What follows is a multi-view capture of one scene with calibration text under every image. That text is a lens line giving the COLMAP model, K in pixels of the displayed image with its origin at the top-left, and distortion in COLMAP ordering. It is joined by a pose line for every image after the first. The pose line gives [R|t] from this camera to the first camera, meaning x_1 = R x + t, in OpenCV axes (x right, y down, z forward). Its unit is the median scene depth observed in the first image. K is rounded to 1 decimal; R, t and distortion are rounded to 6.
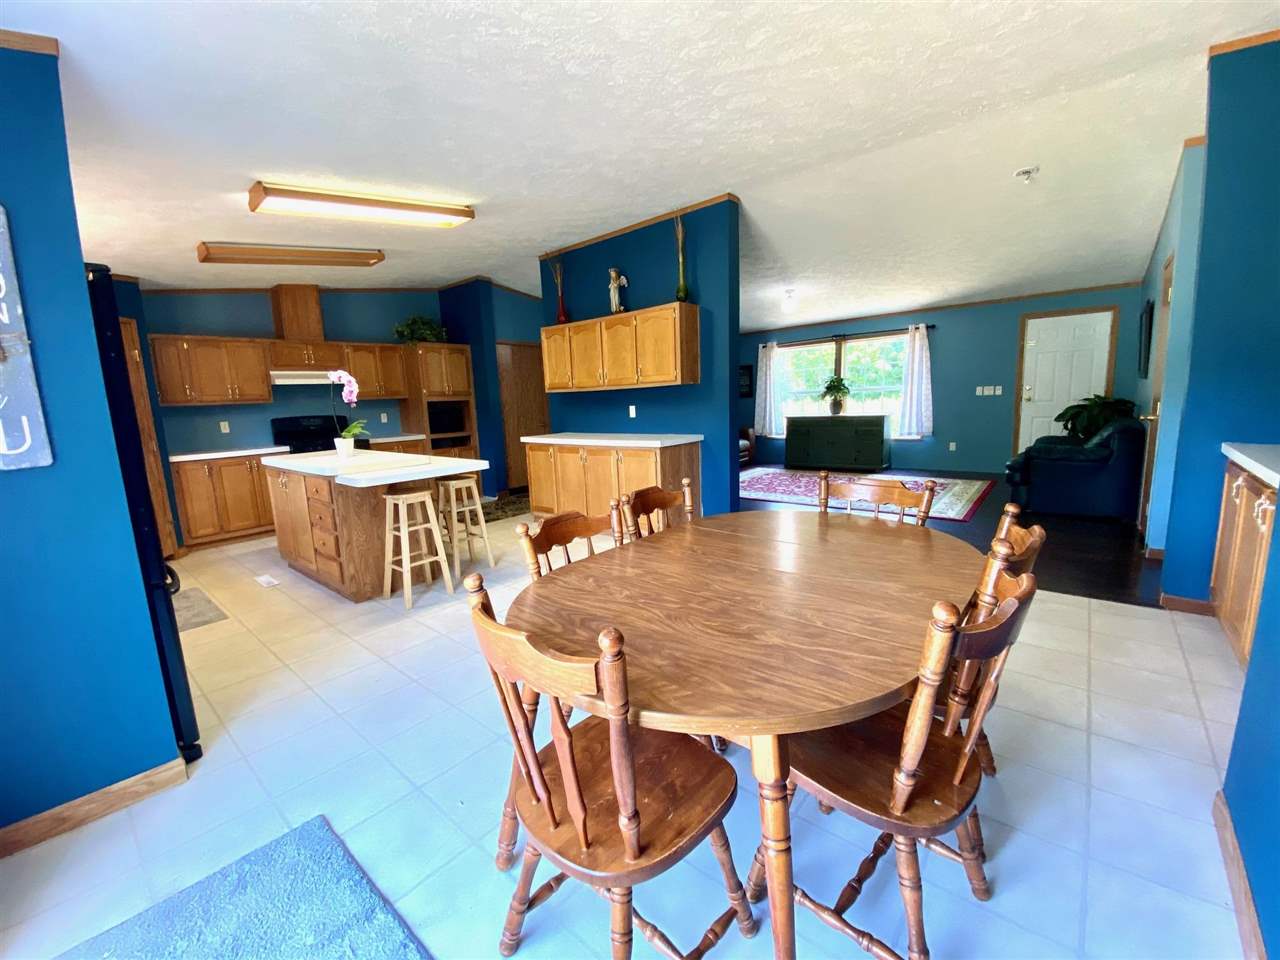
lens RADIAL K [[523.6, 0, 635.5], [0, 523.6, 485.1], [0, 0, 1]] dist [0.001726, -0.000339]
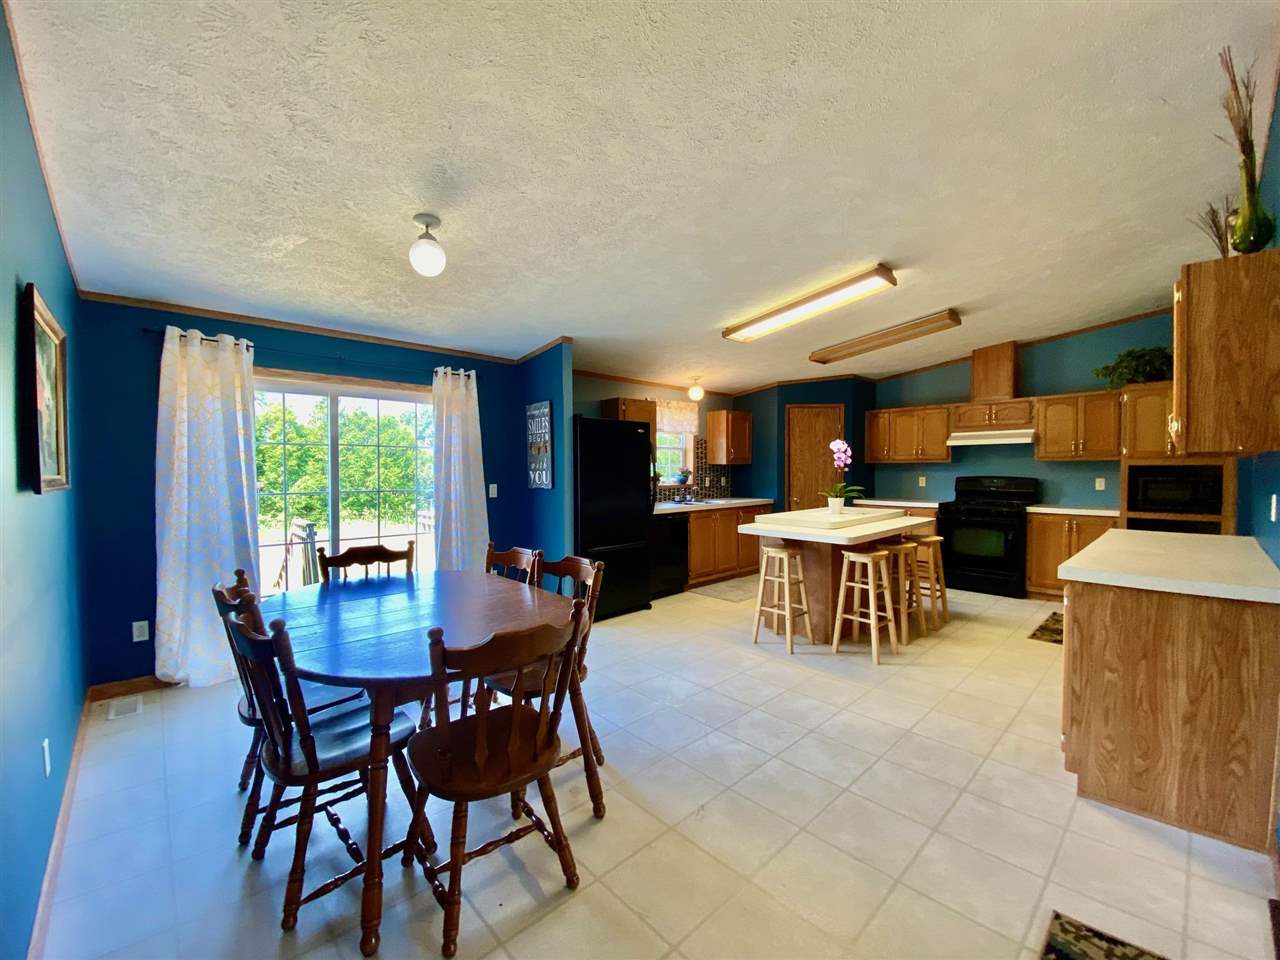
lens RADIAL K [[523.6, 0, 639.6], [0, 523.6, 472.5], [0, 0, 1]] dist [0.001726, -0.000339]
pose [[-0.113087, 0.047791, -0.992435, 0.628094], [-0.158027, 0.985263, 0.065453, -0.150844], [0.980938, 0.164234, -0.103868, 0.696973]]
